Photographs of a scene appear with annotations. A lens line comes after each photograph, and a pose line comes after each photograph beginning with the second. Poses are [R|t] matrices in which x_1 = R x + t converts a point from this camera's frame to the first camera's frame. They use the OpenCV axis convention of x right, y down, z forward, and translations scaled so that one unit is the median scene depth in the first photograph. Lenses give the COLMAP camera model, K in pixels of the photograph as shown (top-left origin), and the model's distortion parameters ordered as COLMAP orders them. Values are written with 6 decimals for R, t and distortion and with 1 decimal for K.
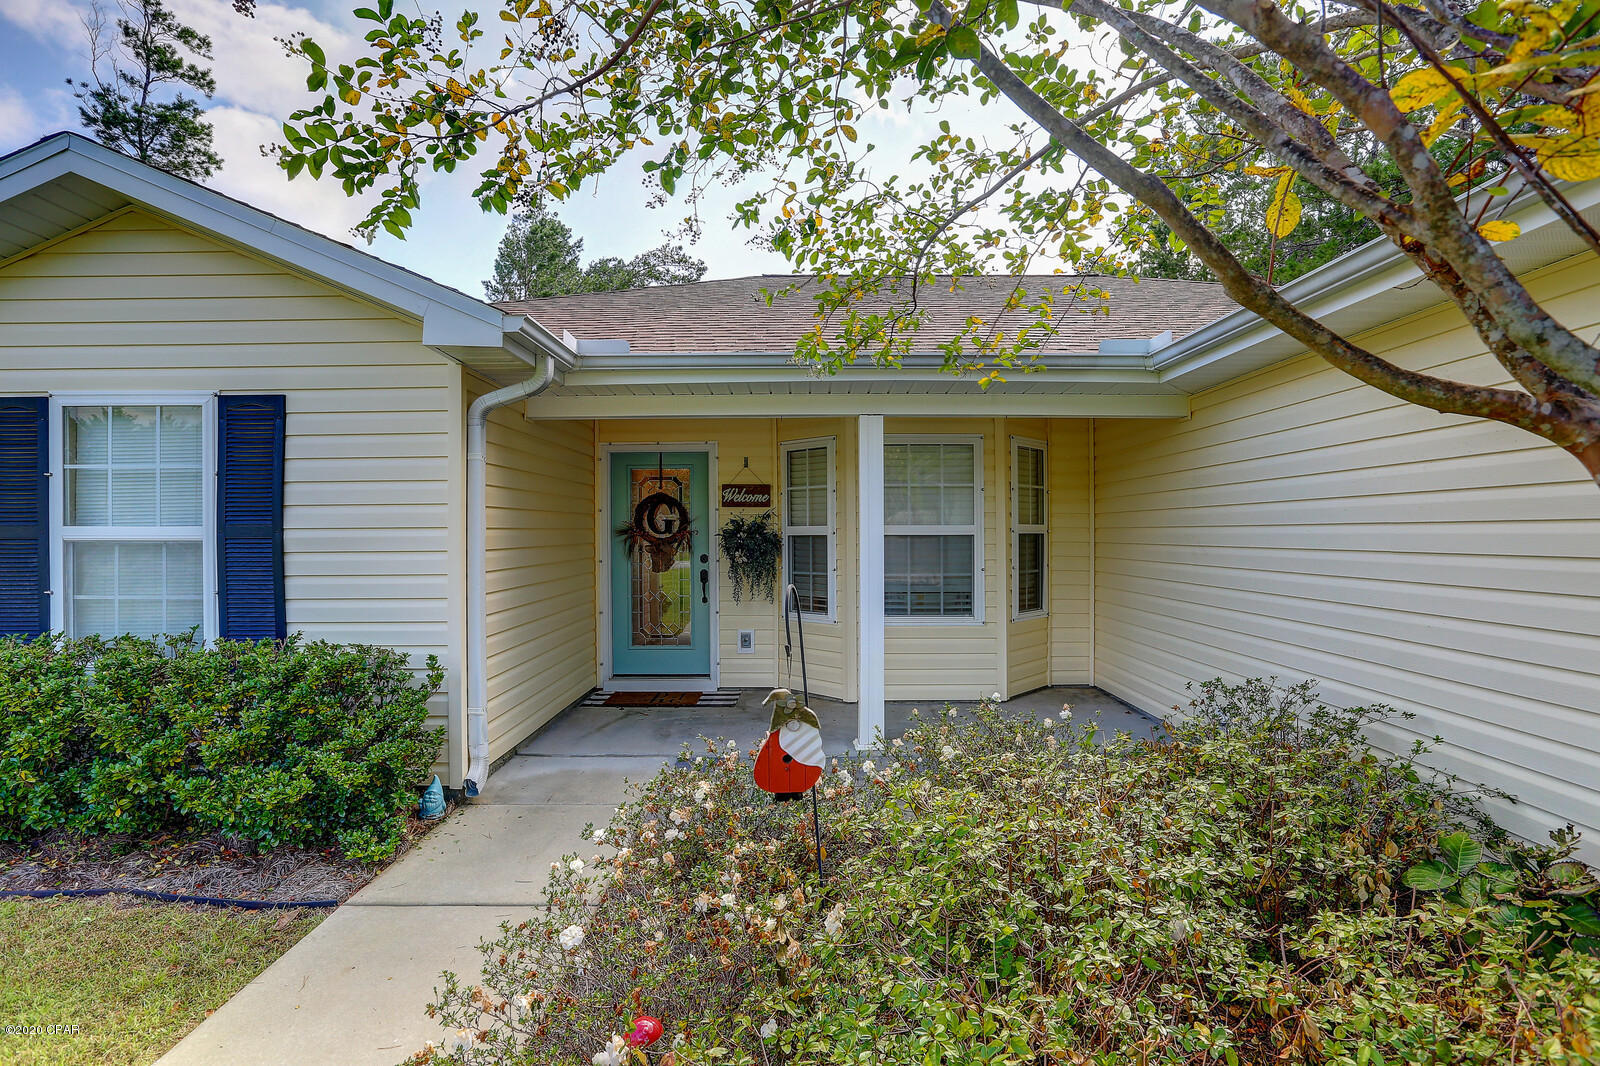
lens RADIAL K [[801.9, 0, 800.0], [0, 801.9, 533.0], [0, 0, 1]] dist [-0.025854, 0.000310]
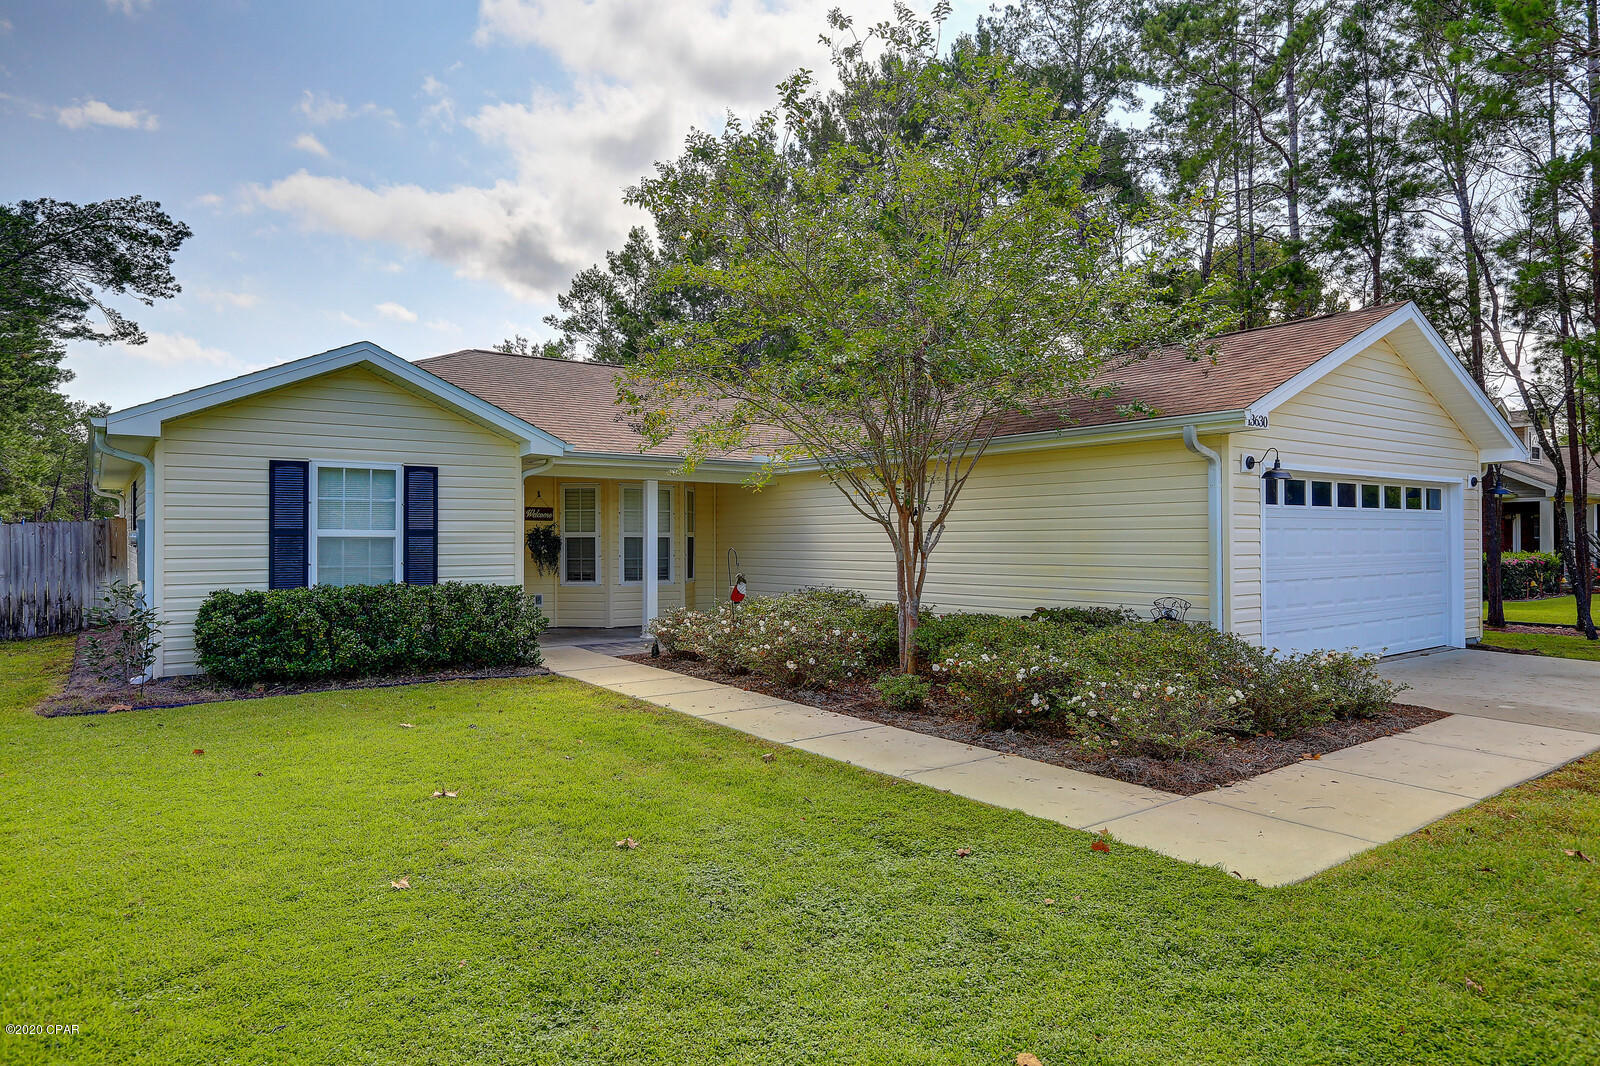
lens RADIAL K [[972.6, 0, 800.0], [0, 972.6, 533.0], [0, 0, 1]] dist [0.001159, 0.000191]
pose [[0.804758, 0.006386, 0.593569, -0.899435], [-0.000727, 0.999952, -0.009773, 0.014283], [-0.593603, 0.007433, 0.804724, -1.033720]]
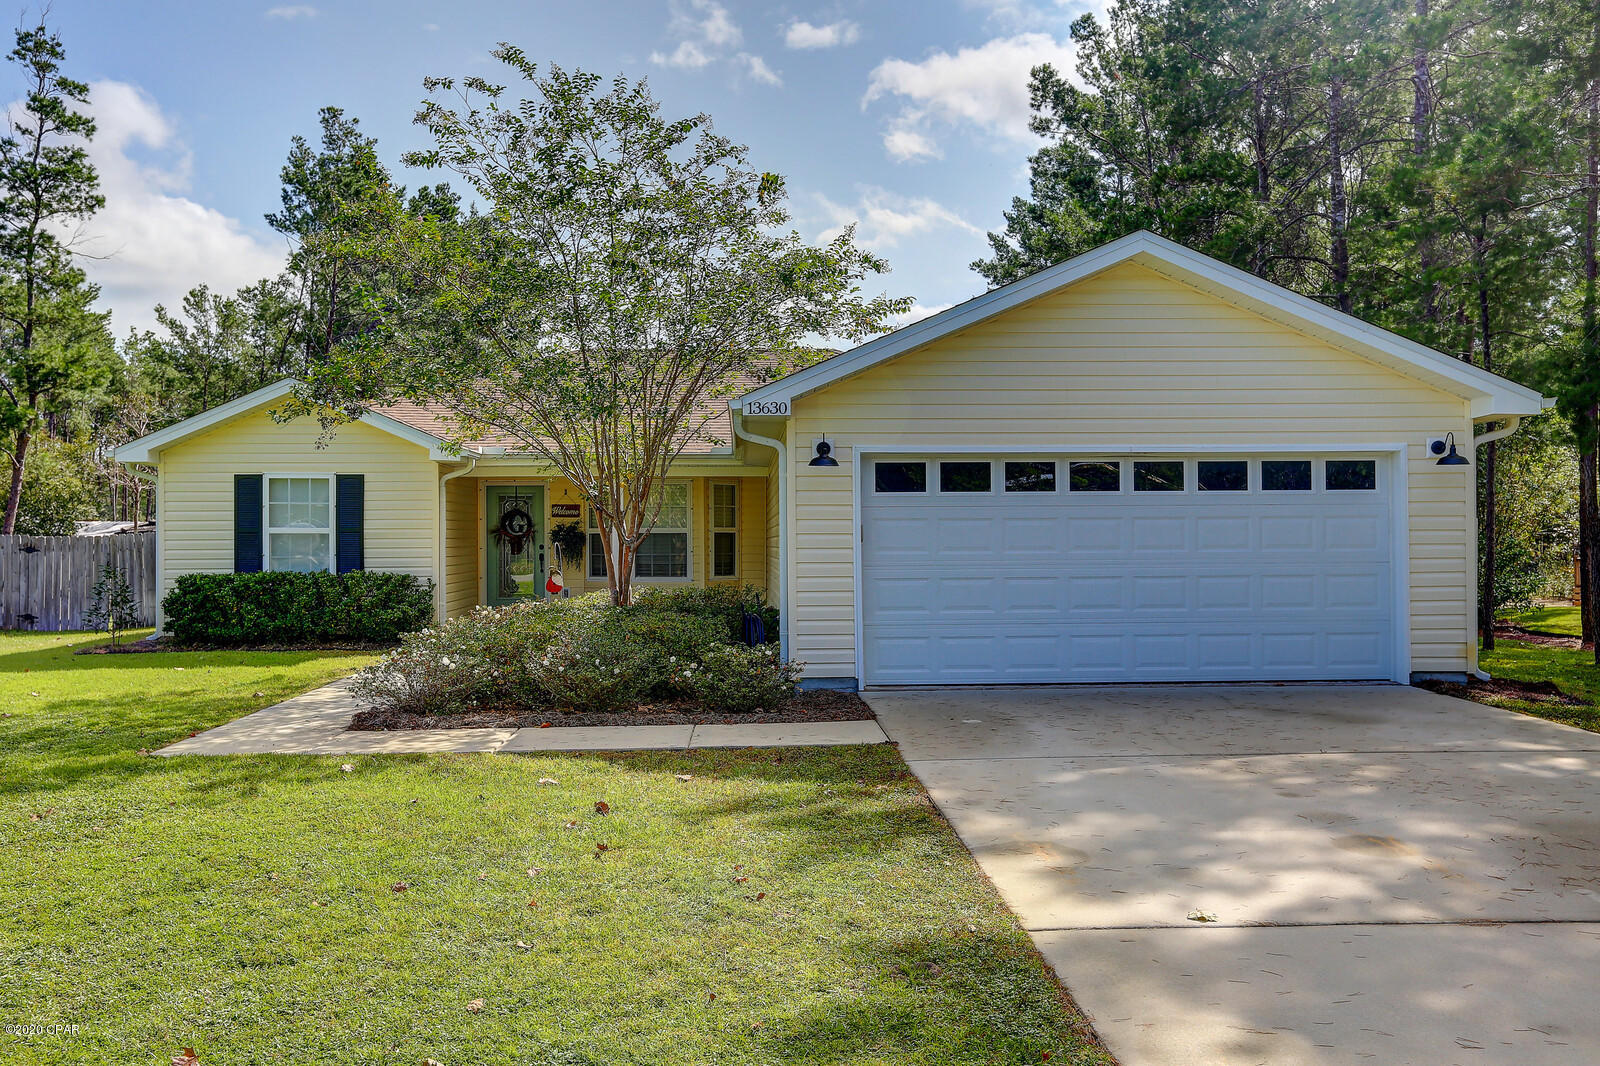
lens RADIAL K [[1350.1, 0, 800.0], [0, 1350.1, 533.0], [0, 0, 1]] dist [0.003138, 0.210613]
pose [[0.998895, 0.000366, 0.046989, 0.327538], [-0.000073, 0.999980, -0.006255, 0.021787], [-0.046991, 0.006245, 0.998876, -2.112283]]
